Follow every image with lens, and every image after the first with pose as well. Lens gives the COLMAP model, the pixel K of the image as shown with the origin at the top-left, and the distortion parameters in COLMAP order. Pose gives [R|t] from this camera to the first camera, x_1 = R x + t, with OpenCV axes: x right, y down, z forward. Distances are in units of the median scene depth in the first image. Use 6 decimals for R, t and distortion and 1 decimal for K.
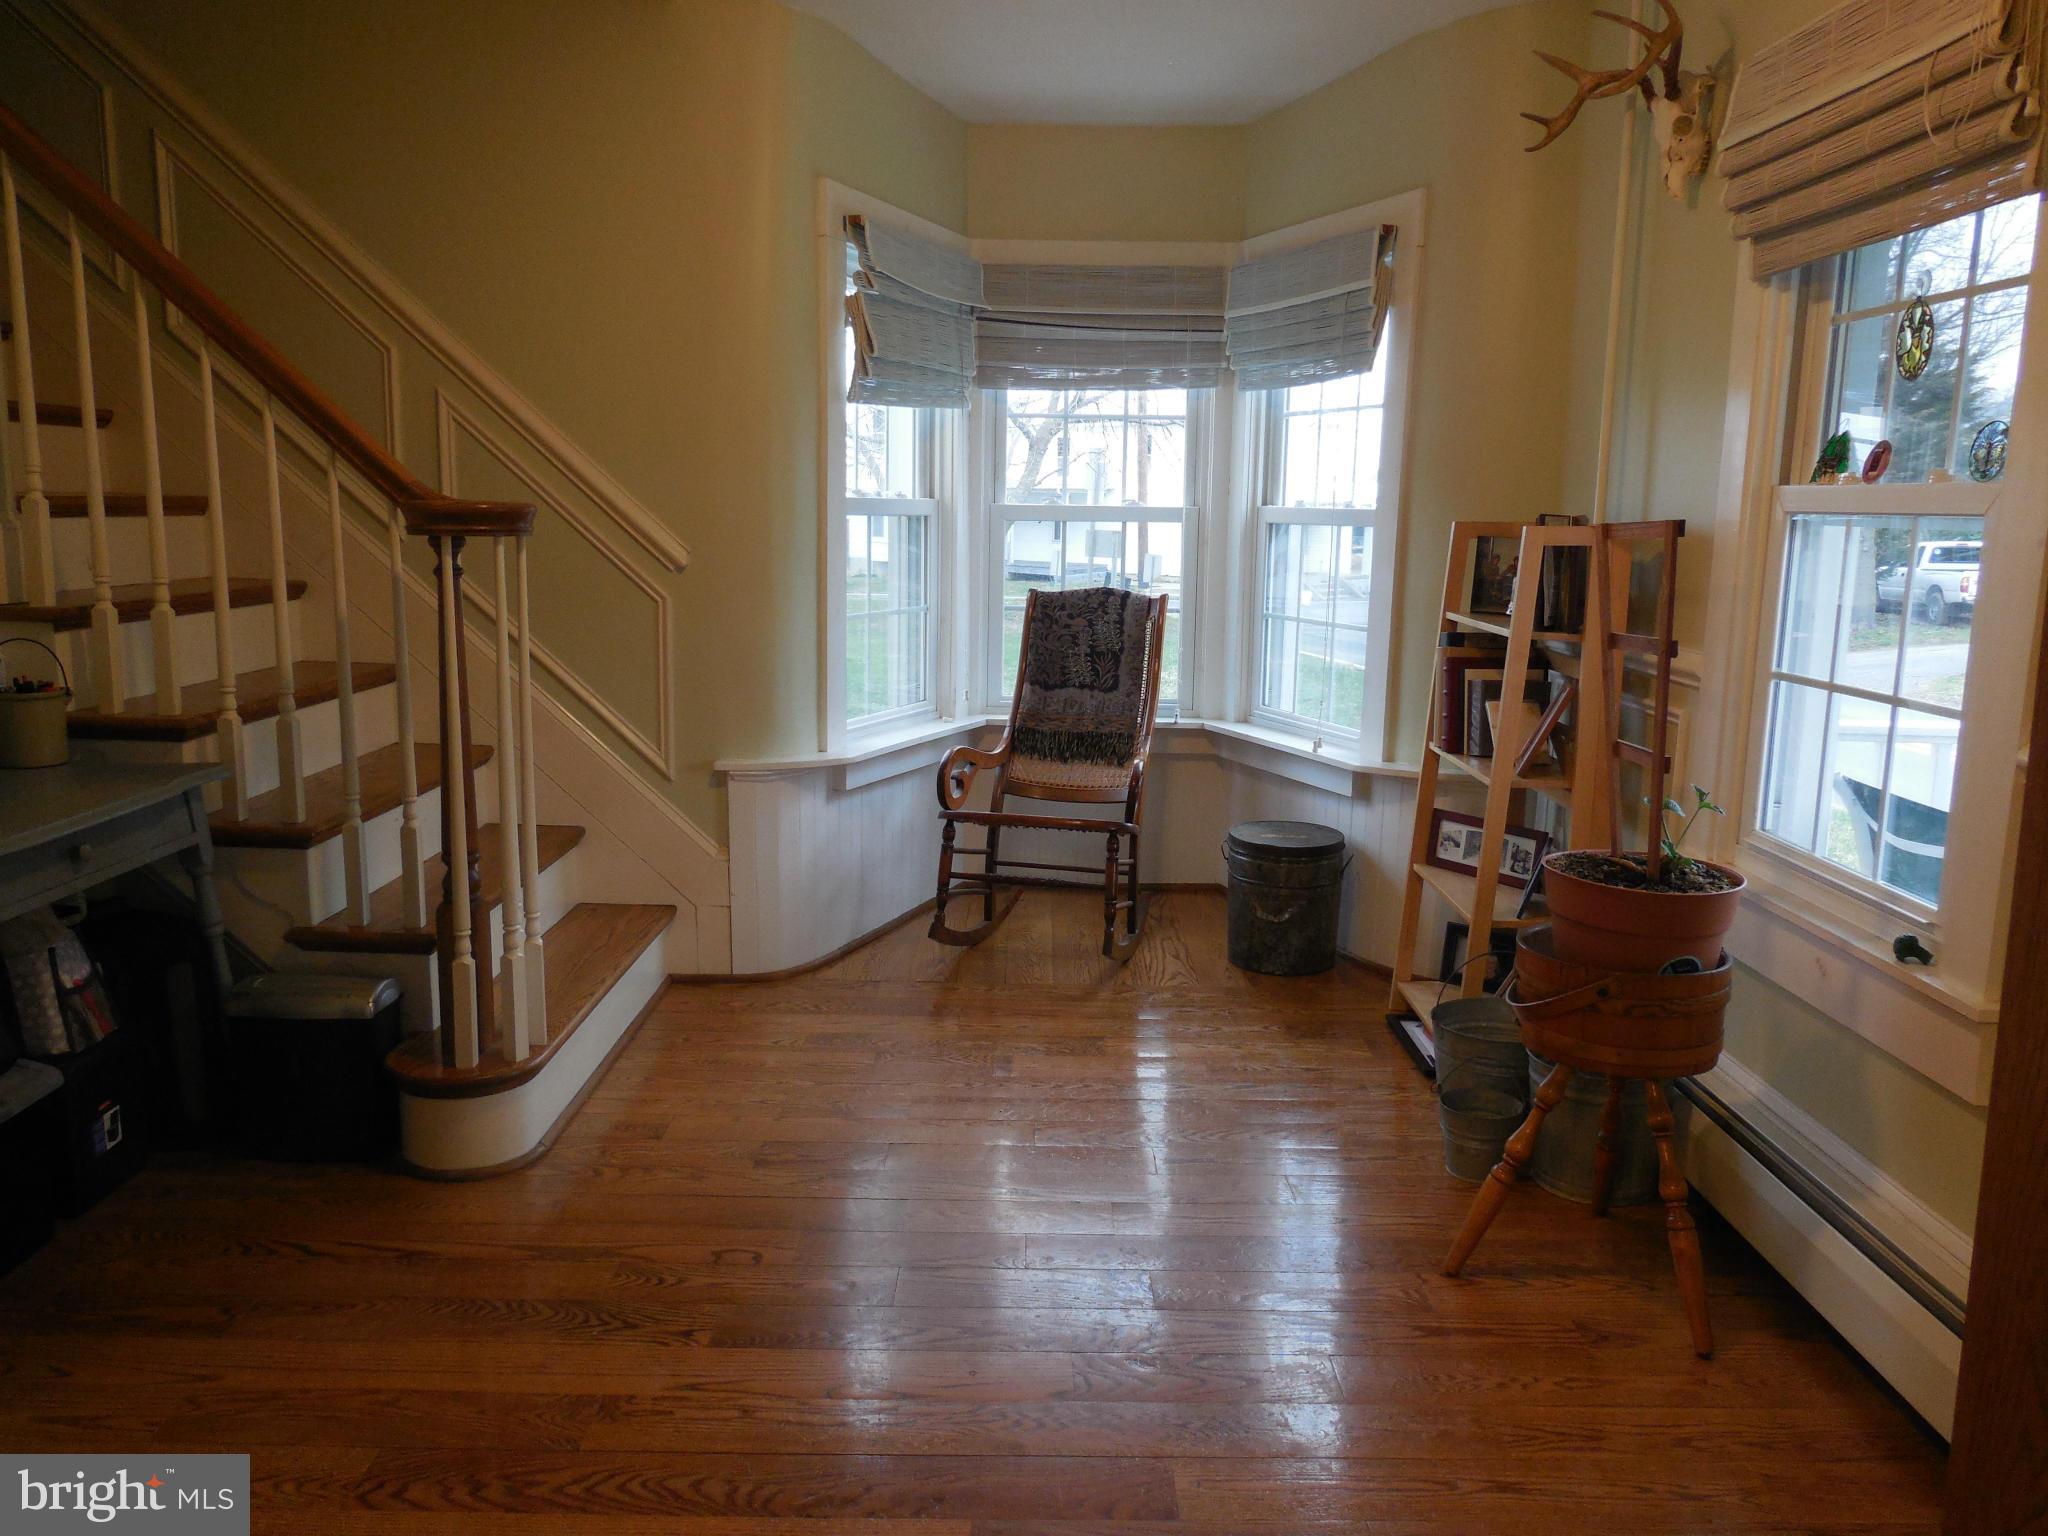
lens RADIAL K [[1575.3, 0, 1024.0], [0, 1575.3, 768.0], [0, 0, 1]] dist [-0.000082, 0.001289]
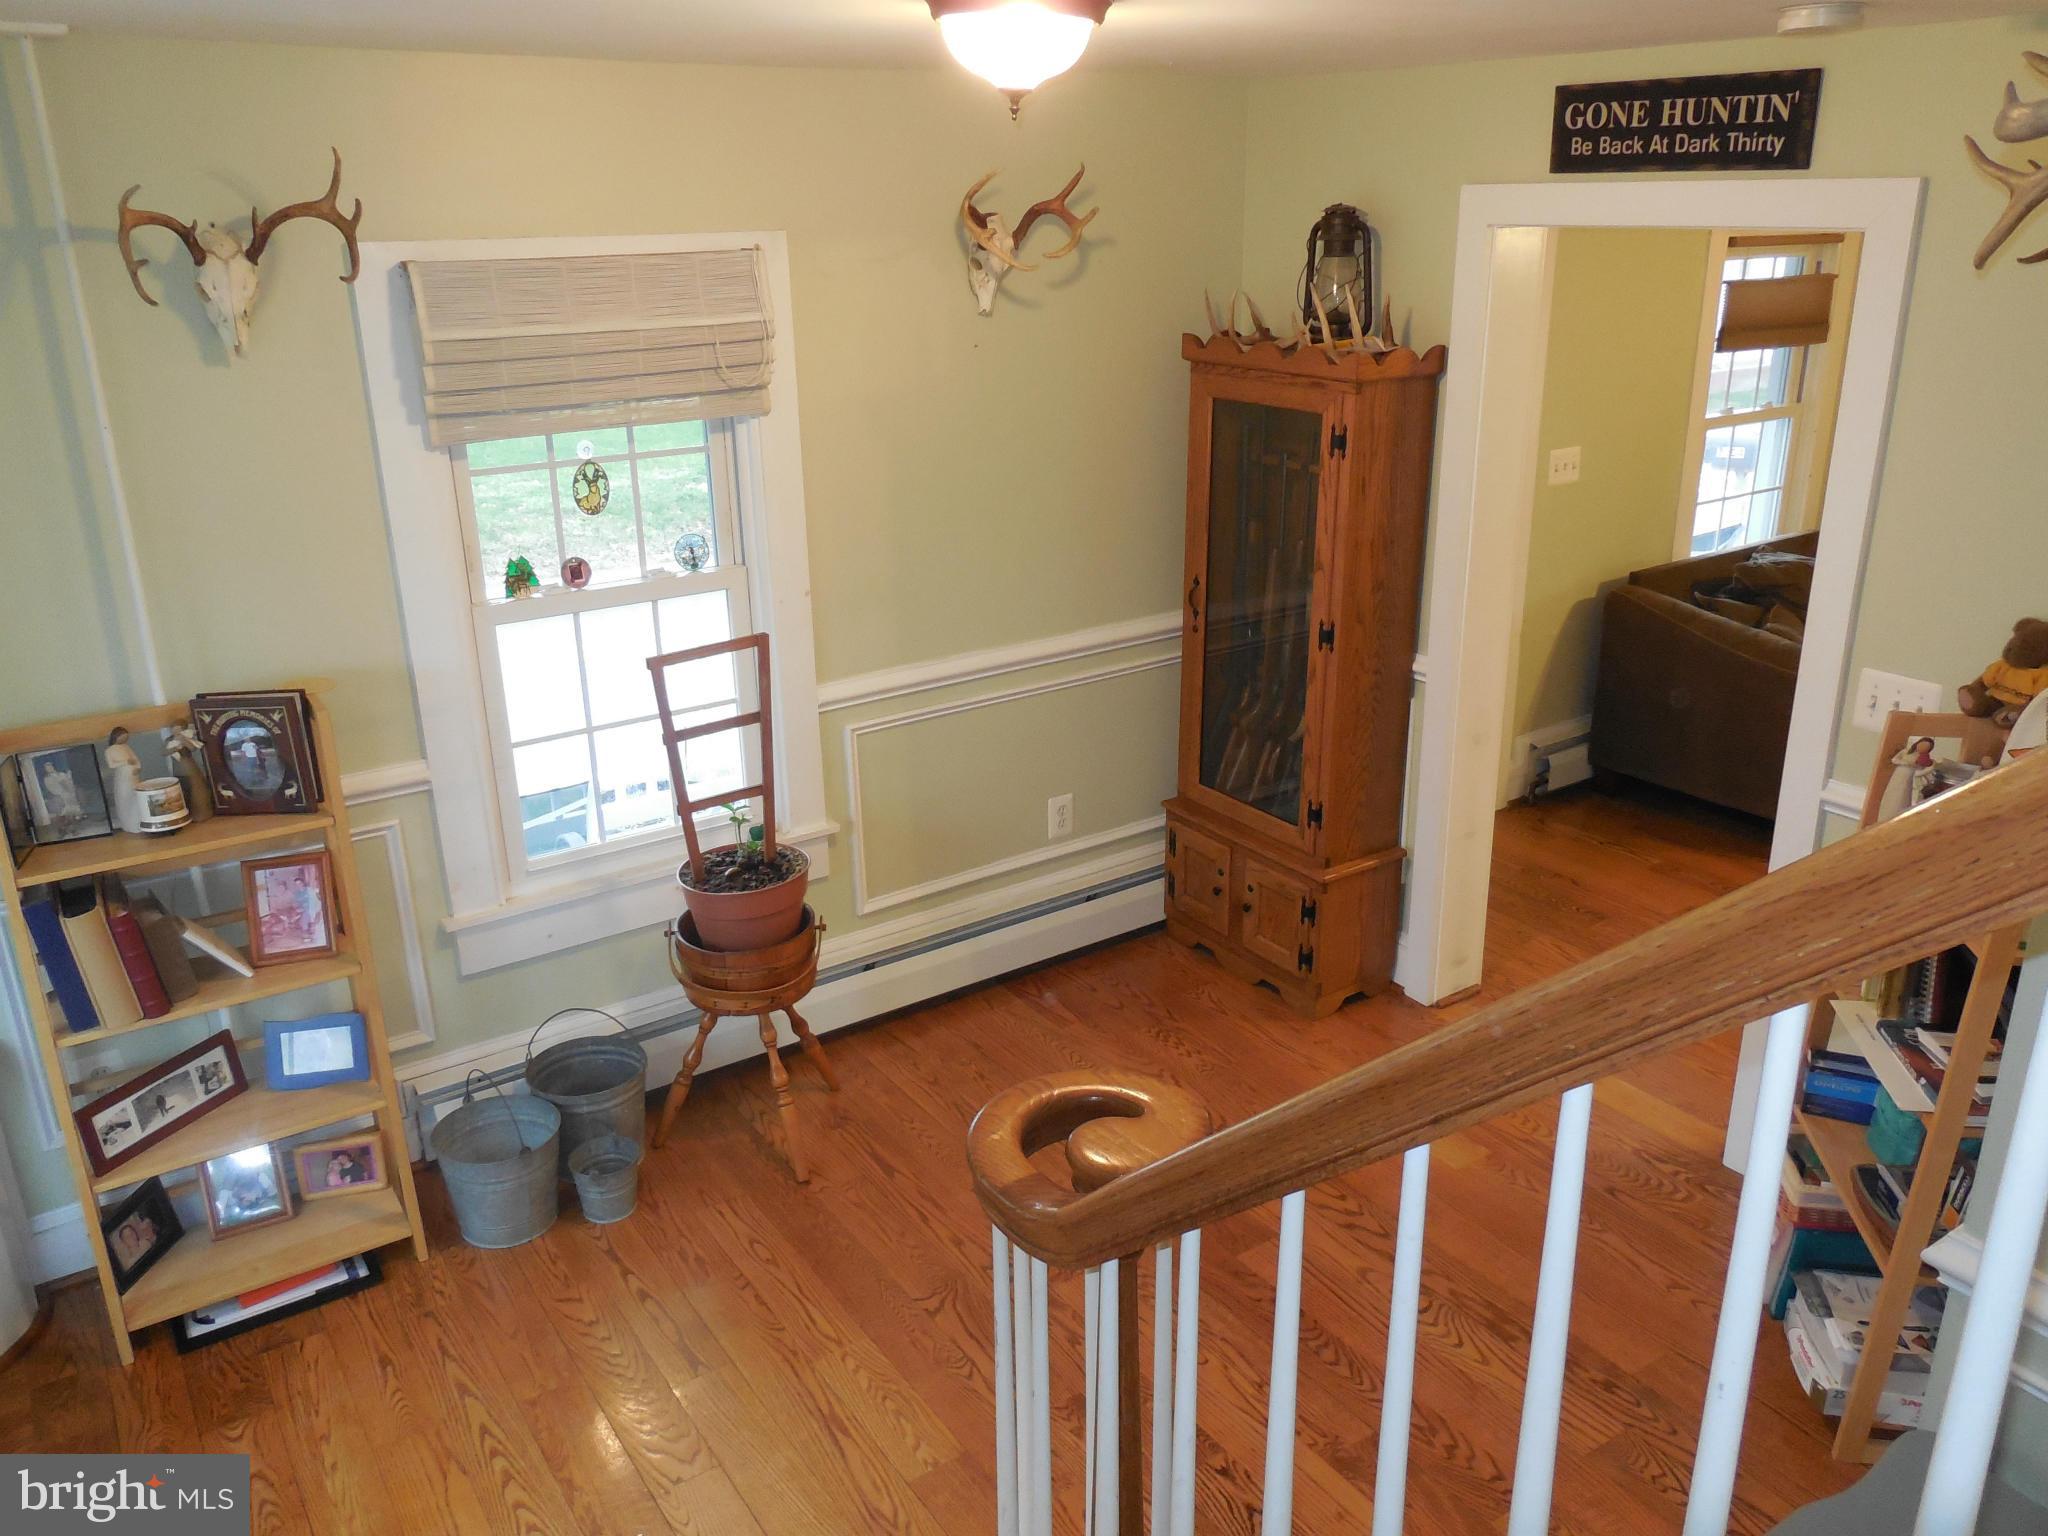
lens RADIAL K [[1575.3, 0, 1024.0], [0, 1575.3, 768.0], [0, 0, 1]] dist [-0.000082, 0.001289]
pose [[-0.563593, -0.293102, 0.772304, -0.875682], [0.142691, 0.886336, 0.440509, -0.638097], [-0.813635, 0.358469, -0.457710, 1.459890]]
